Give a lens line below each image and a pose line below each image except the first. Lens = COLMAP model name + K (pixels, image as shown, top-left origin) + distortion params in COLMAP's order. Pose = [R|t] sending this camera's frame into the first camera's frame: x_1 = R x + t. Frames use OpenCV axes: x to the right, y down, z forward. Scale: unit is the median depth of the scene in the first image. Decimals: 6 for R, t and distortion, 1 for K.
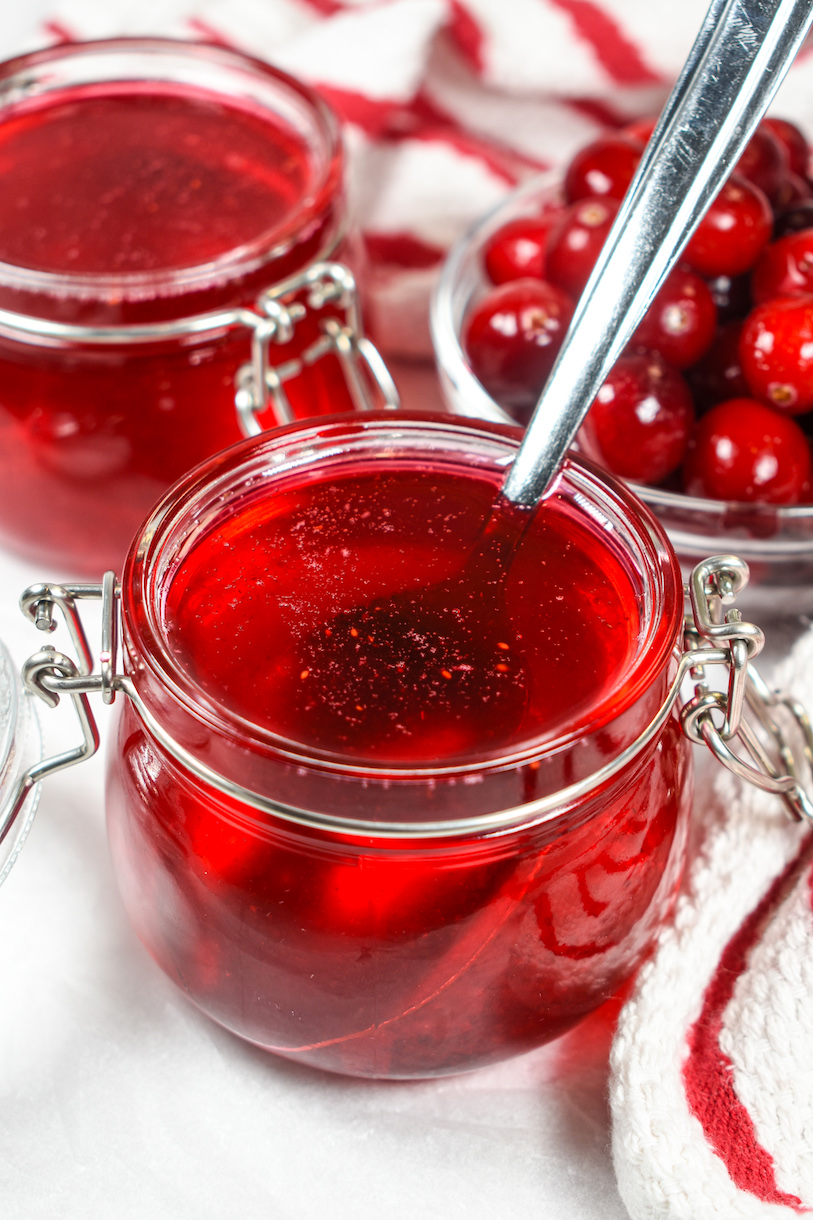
lens RADIAL K [[2436.8, 0, 406.5], [0, 2436.8, 610.0], [0, 0, 1]] dist [-0.073379, -0.310376]
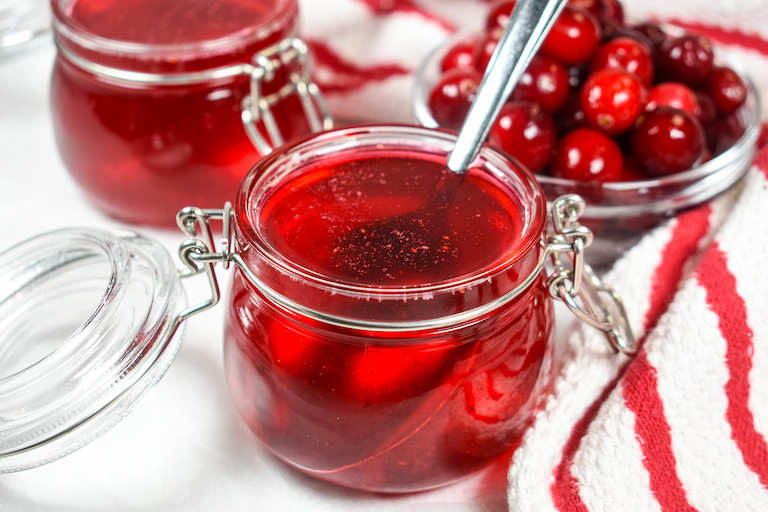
lens RADIAL K [[1534.0, 0, 384.0], [0, 1534.0, 256.0], [0, 0, 1]] dist [-0.073379, -0.310376]
pose [[0.999845, 0.003457, -0.017236, 0.012805], [-0.005562, 0.992314, -0.123624, 0.161288], [0.016676, 0.123701, 0.992179, -0.114185]]
